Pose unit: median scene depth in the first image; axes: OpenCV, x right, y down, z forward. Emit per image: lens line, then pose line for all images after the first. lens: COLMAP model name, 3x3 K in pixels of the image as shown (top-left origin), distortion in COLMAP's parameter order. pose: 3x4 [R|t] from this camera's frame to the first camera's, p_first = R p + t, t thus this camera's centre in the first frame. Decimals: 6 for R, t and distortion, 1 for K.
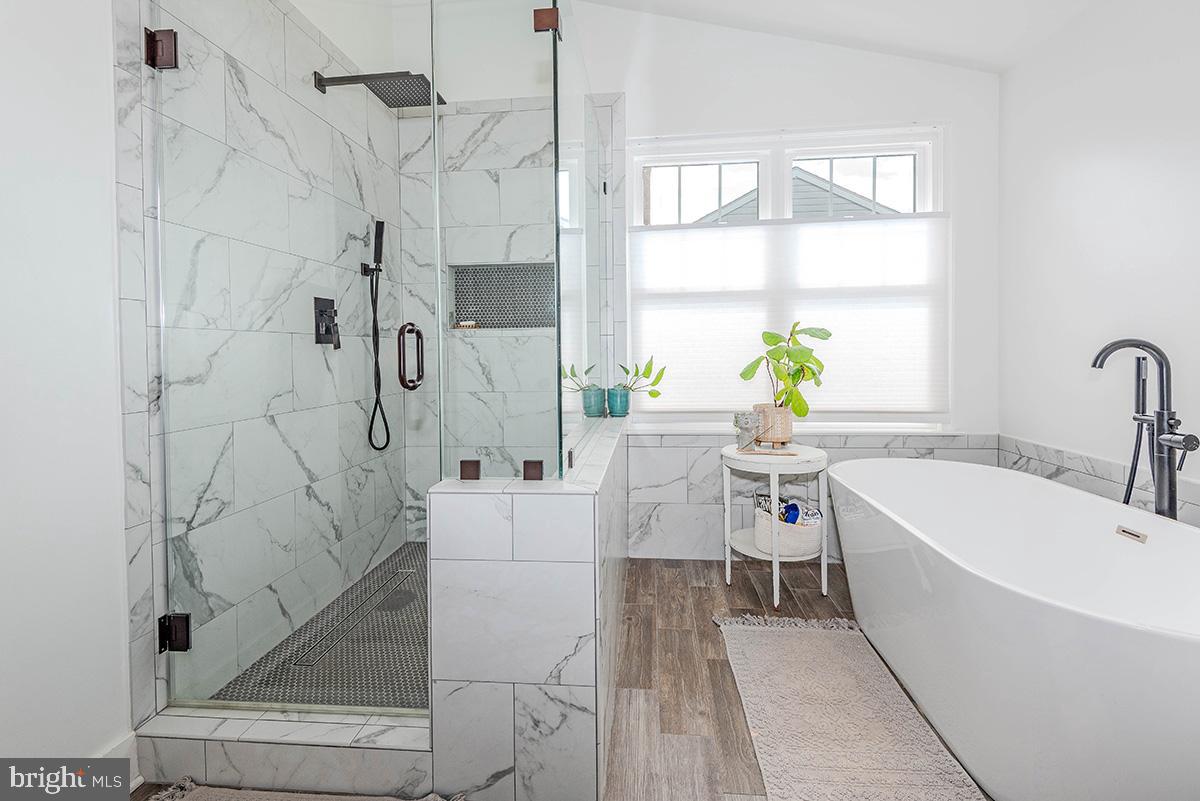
lens RADIAL K [[569.9, 0, 590.3], [0, 569.9, 371.1], [0, 0, 1]] dist [0.019918, 0.000349]
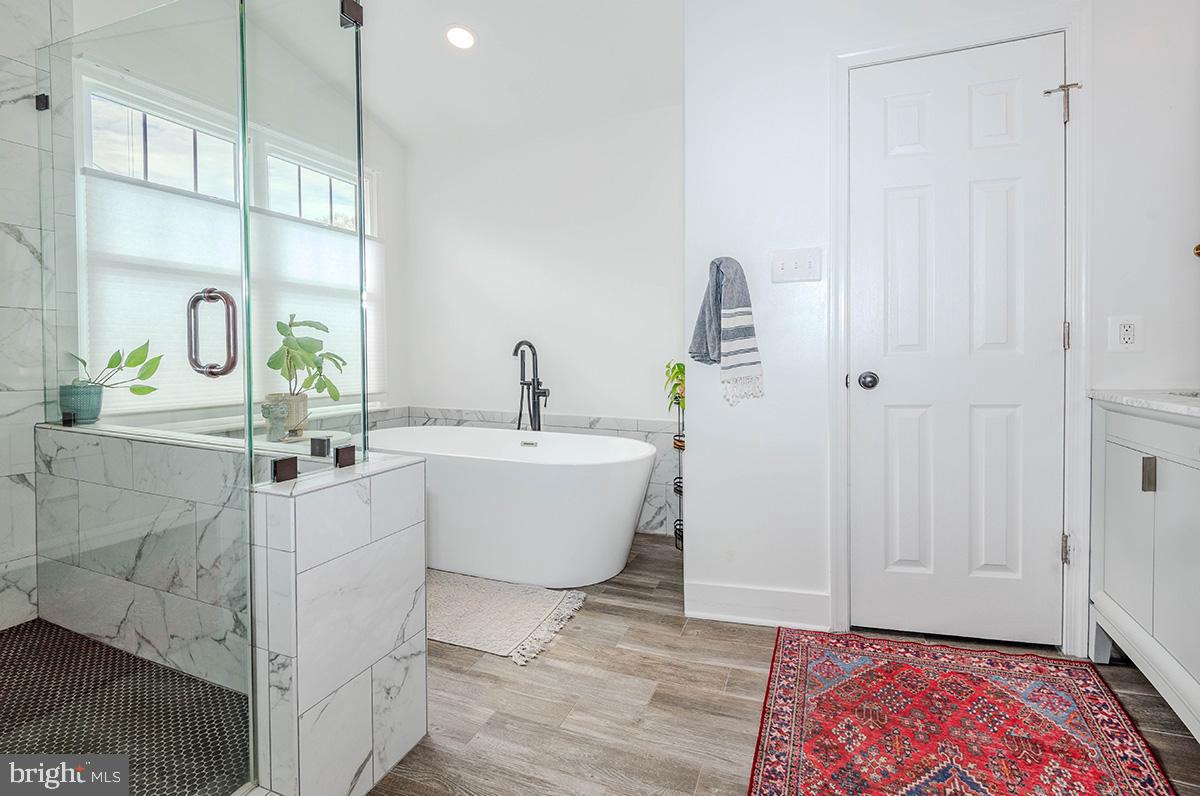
lens RADIAL K [[569.9, 0, 605.0], [0, 569.9, 361.0], [0, 0, 1]] dist [0.019918, 0.000349]
pose [[0.259682, -0.000753, 0.965694, -0.776248], [0.016655, 0.999854, -0.003699, 0.020609], [-0.965551, 0.017044, 0.259657, 0.267062]]
